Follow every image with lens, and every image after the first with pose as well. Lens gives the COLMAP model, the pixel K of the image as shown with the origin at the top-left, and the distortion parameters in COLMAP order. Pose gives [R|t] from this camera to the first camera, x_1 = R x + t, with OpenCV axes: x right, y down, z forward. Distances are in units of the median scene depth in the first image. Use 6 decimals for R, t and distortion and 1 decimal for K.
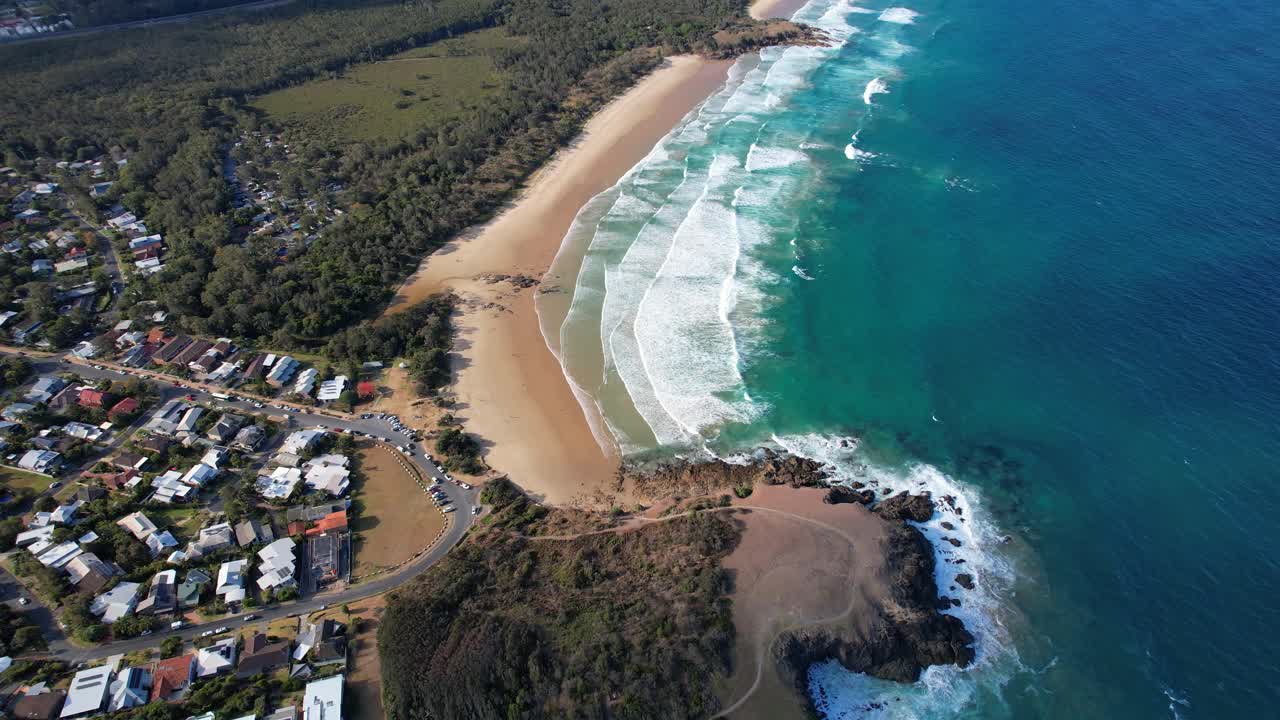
lens RADIAL K [[806.3, 0, 640.0], [0, 806.3, 360.0], [0, 0, 1]] dist [-0.083365, 0.071910]
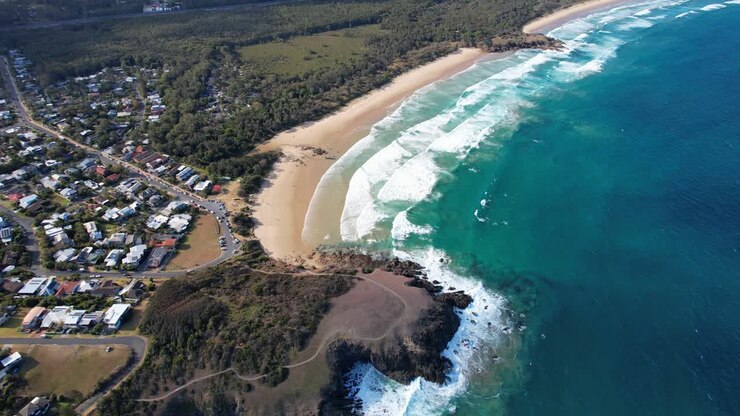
lens RADIAL K [[466.1, 0, 370.0], [0, 466.1, 208.0], [0, 0, 1]] dist [-0.083365, 0.071910]
pose [[0.957004, 0.171271, -0.234113, 0.302623], [-0.178553, 0.983878, -0.010107, 0.027787], [0.228608, 0.051474, 0.972157, -0.033276]]
